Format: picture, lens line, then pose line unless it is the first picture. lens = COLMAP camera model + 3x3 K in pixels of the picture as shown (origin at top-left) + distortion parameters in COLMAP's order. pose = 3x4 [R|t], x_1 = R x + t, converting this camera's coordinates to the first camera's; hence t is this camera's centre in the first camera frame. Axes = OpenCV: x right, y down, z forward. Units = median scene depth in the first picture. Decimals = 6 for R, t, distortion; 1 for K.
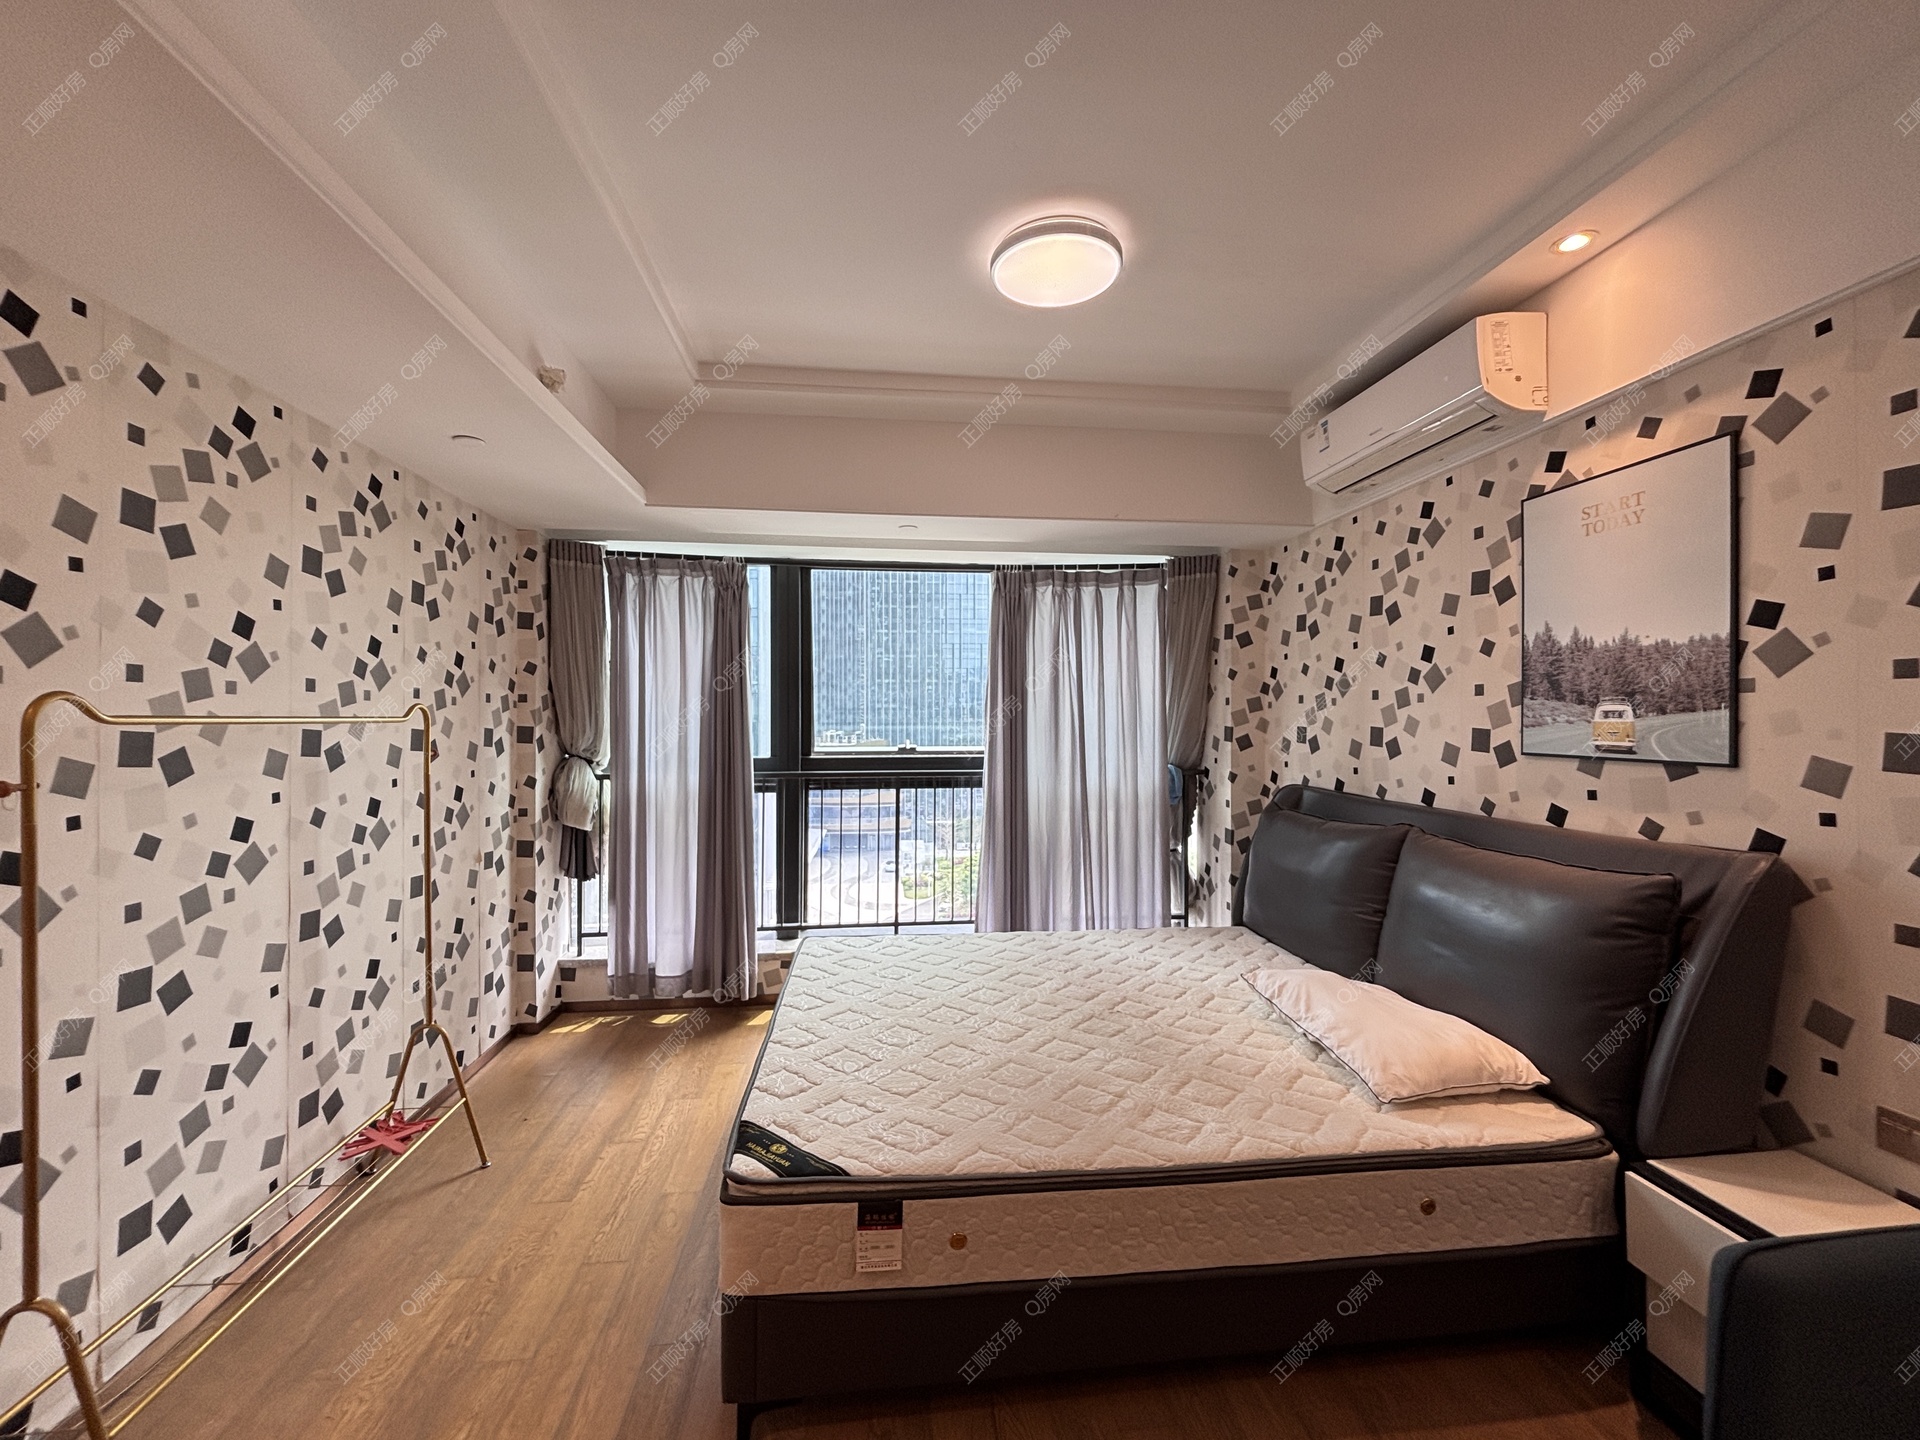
lens RADIAL K [[770.4, 0, 960.0], [0, 770.4, 720.0], [0, 0, 1]] dist [-0.002327, 0.000131]
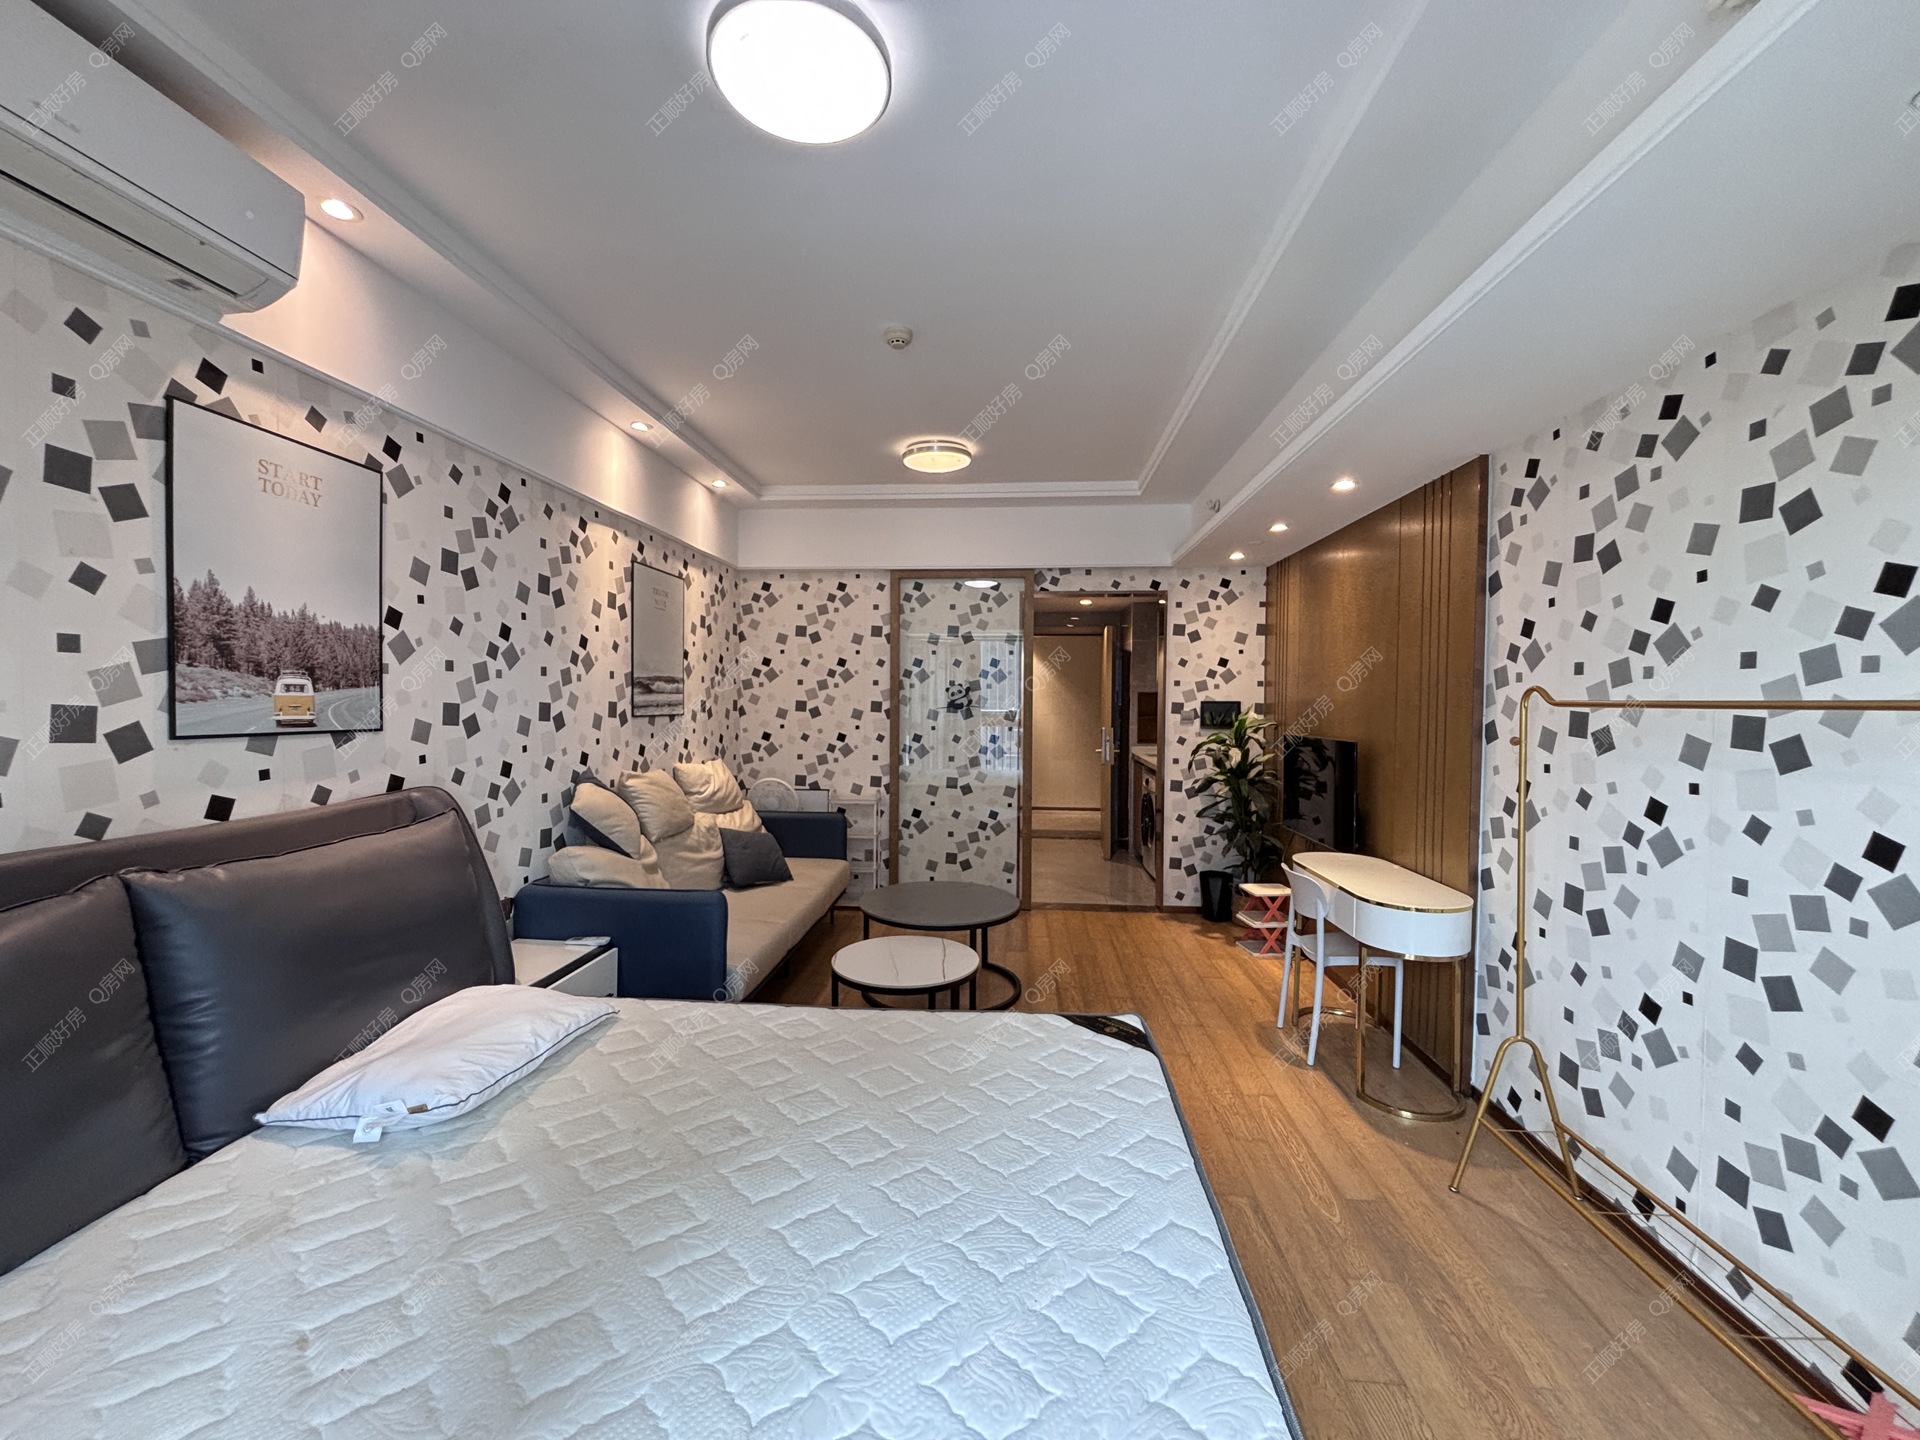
lens RADIAL K [[770.4, 0, 960.0], [0, 770.4, 720.0], [0, 0, 1]] dist [-0.002327, 0.000131]
pose [[-0.980278, -0.012534, 0.197228, -0.135923], [-0.007440, 0.999620, 0.026552, 0.000883], [-0.197485, 0.024561, -0.979998, 1.332418]]
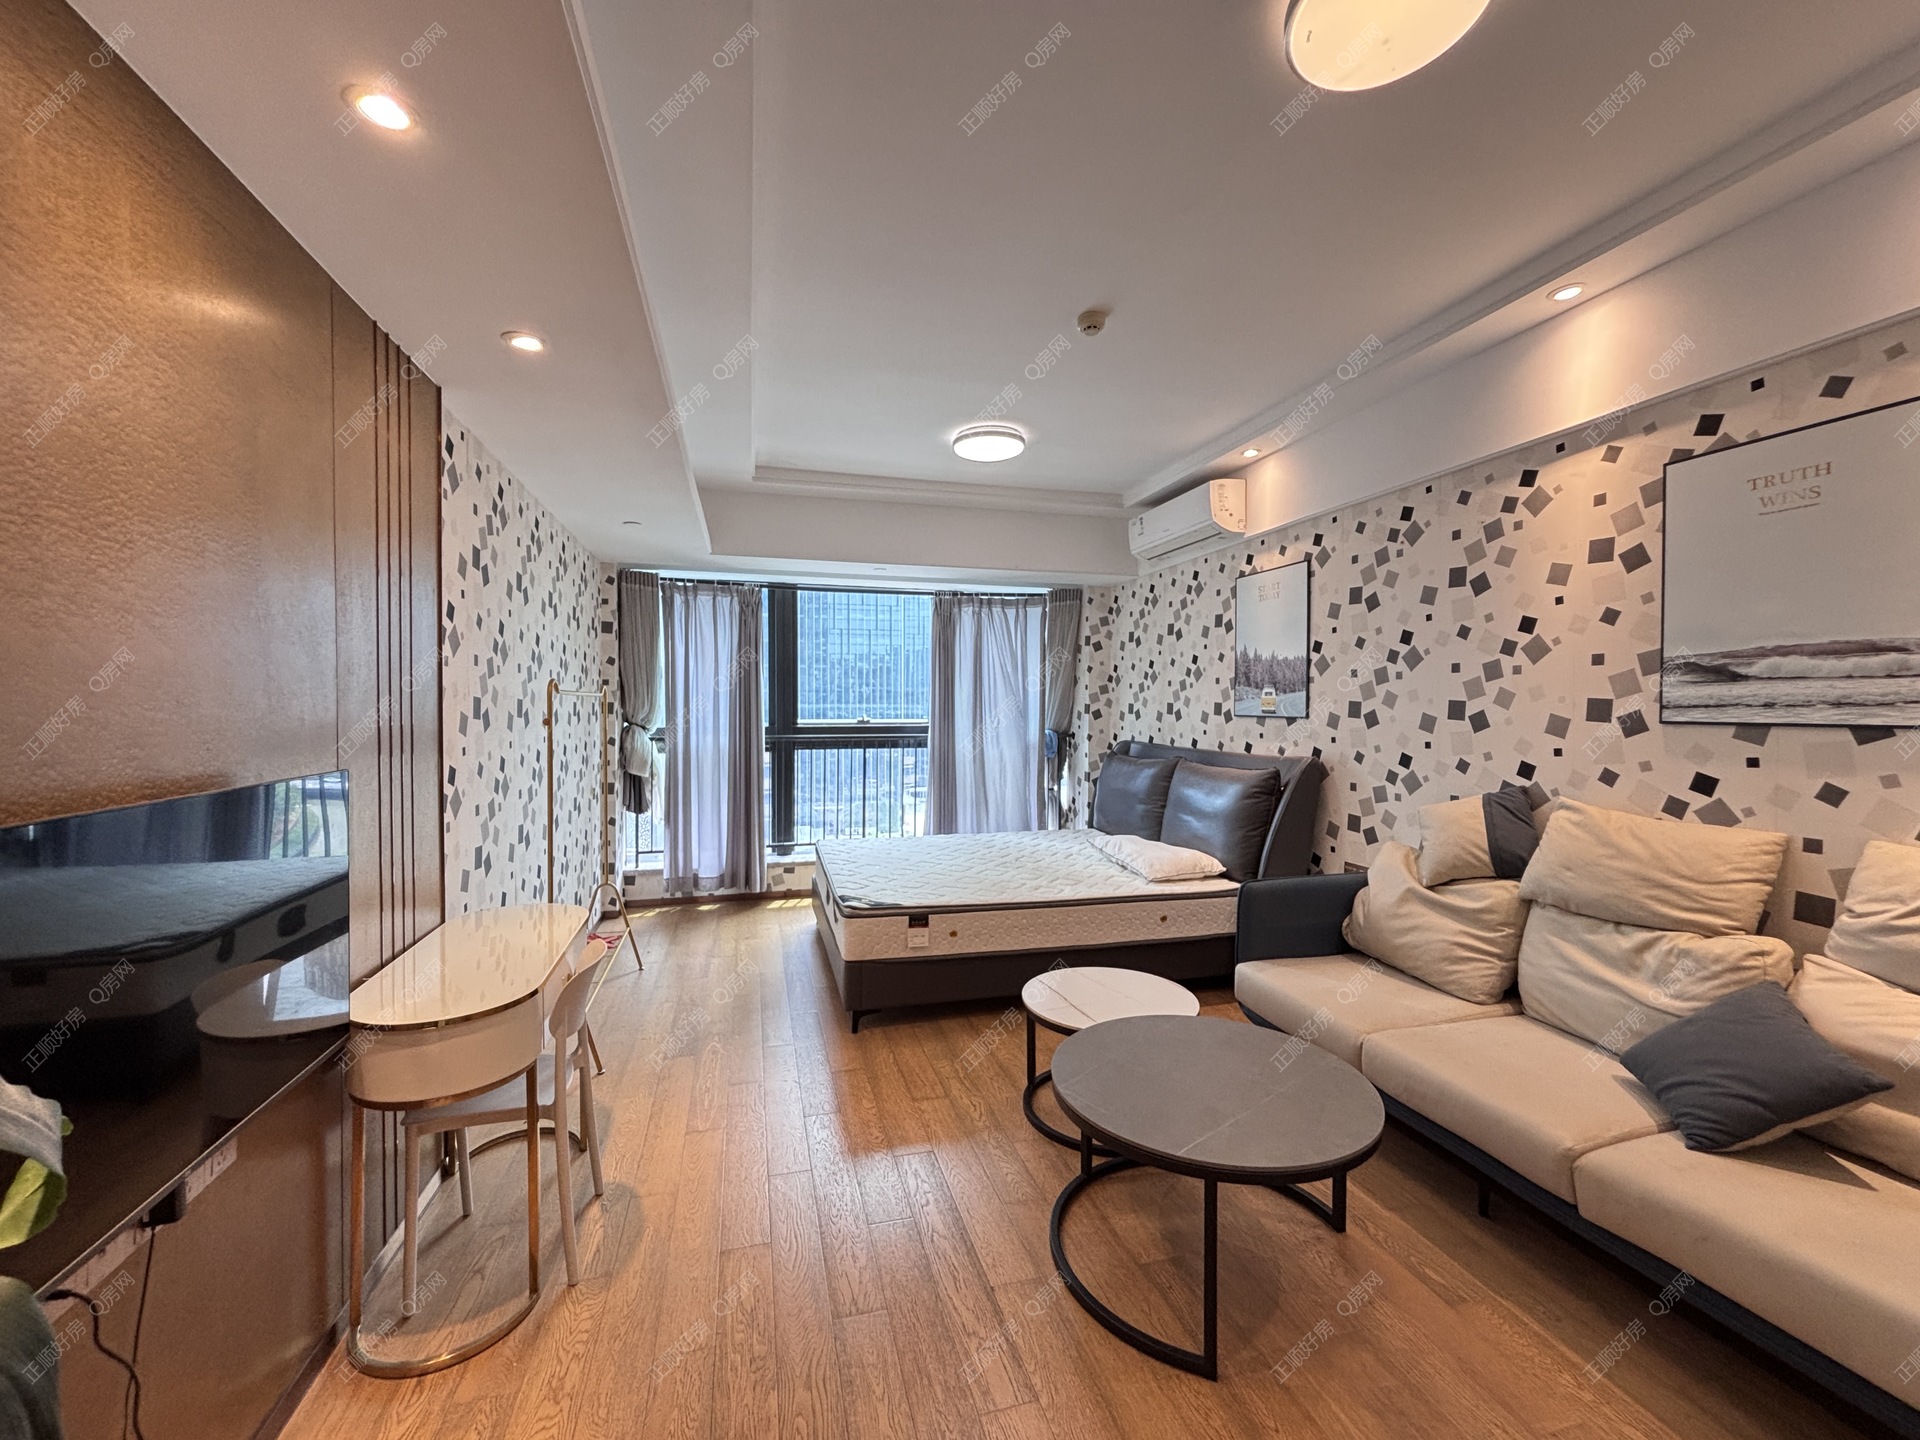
lens RADIAL K [[770.4, 0, 960.0], [0, 770.4, 720.0], [0, 0, 1]] dist [-0.002327, 0.000131]
pose [[0.988681, -0.001186, 0.150026, -0.167058], [-0.001404, 0.999852, 0.017159, 0.019775], [-0.150024, -0.017175, 0.988533, -0.614066]]
